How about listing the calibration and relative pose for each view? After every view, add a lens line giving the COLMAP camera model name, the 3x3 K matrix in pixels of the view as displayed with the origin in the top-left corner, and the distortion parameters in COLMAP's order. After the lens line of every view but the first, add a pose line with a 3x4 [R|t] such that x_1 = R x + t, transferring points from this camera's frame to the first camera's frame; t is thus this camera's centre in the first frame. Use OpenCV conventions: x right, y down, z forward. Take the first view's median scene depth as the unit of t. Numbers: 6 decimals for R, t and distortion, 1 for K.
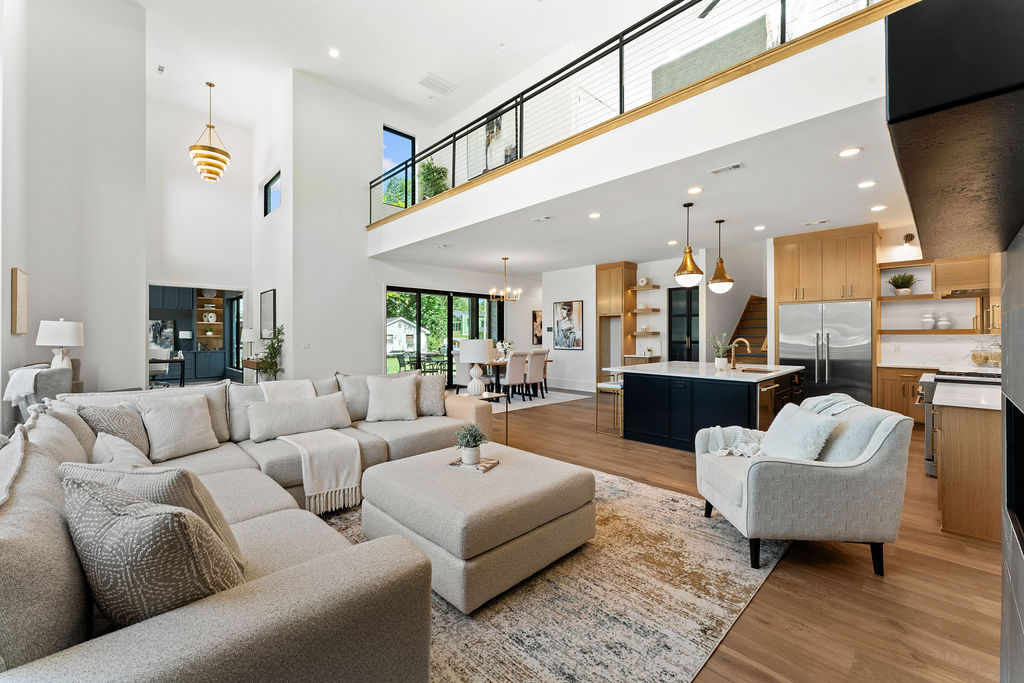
lens RADIAL K [[410.8, 0, 510.3], [0, 410.8, 333.0], [0, 0, 1]] dist [-0.001495, -0.000618]
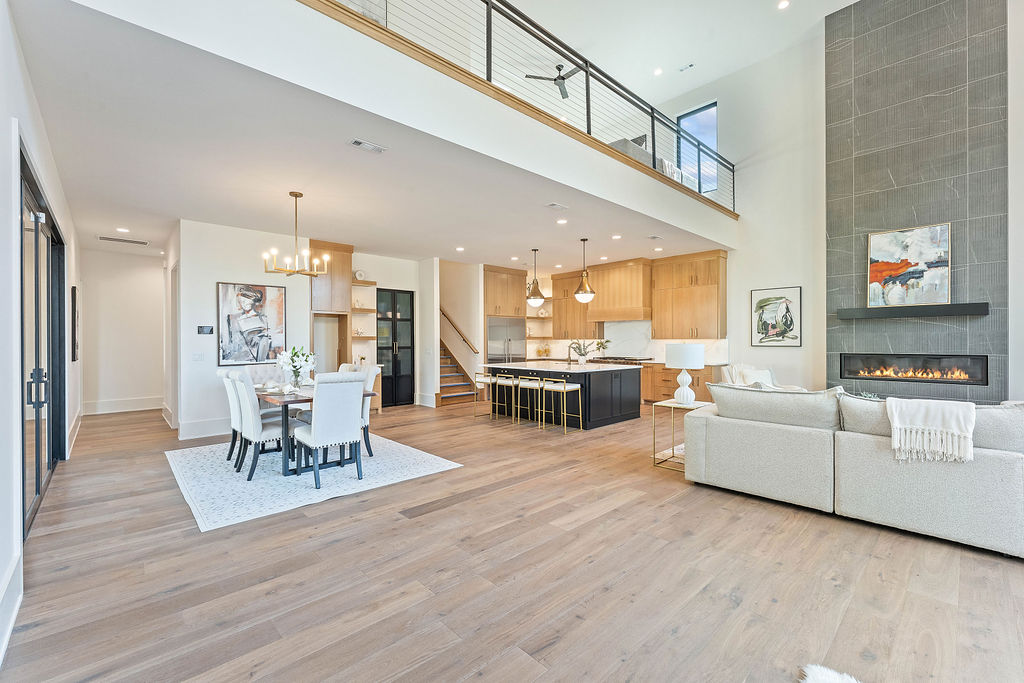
lens RADIAL K [[449.9, 0, 505.7], [0, 449.9, 341.3], [0, 0, 1]] dist [-0.000007, 0.000289]
pose [[0.005166, -0.002252, 0.999984, -0.567935], [-0.005088, 0.999984, 0.002279, 0.003032], [-0.999974, -0.005100, 0.005154, 0.692488]]
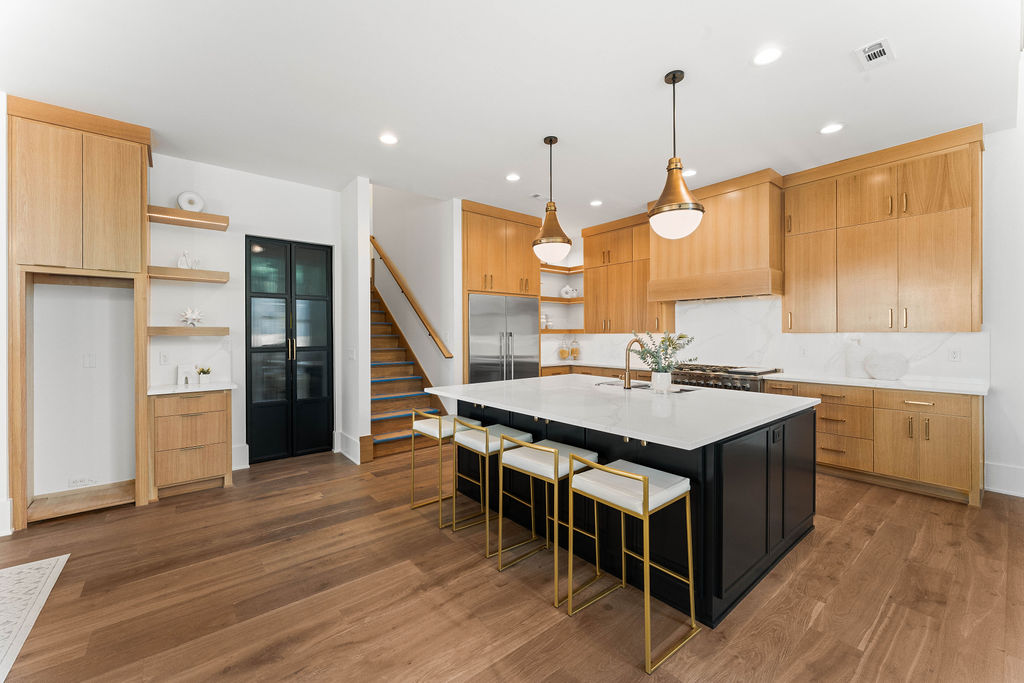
lens RADIAL K [[410.8, 0, 497.4], [0, 410.8, 335.7], [0, 0, 1]] dist [-0.001495, -0.000618]
pose [[0.094739, -0.001405, 0.995501, -0.049016], [-0.004561, 0.999988, 0.001846, 0.003674], [-0.995492, -0.004715, 0.094731, 0.651430]]
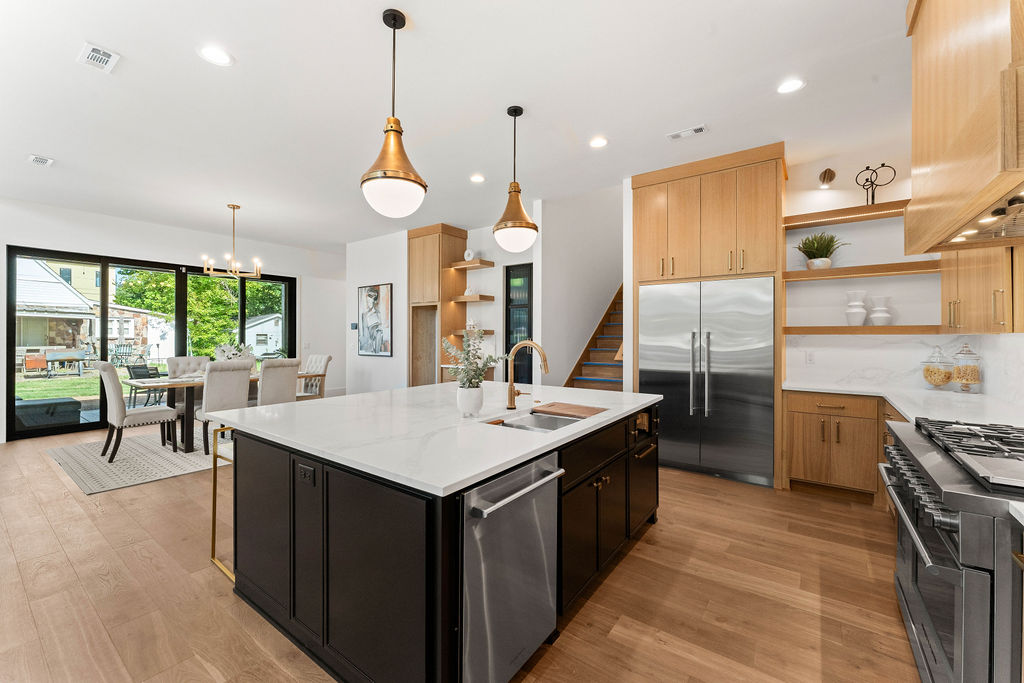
lens RADIAL K [[410.8, 0, 509.6], [0, 410.8, 337.5], [0, 0, 1]] dist [-0.001495, -0.000618]
pose [[0.984626, 0.001613, 0.174666, 0.266603], [-0.003473, 0.999940, 0.010348, 0.002334], [-0.174639, -0.010795, 0.984573, 0.319542]]
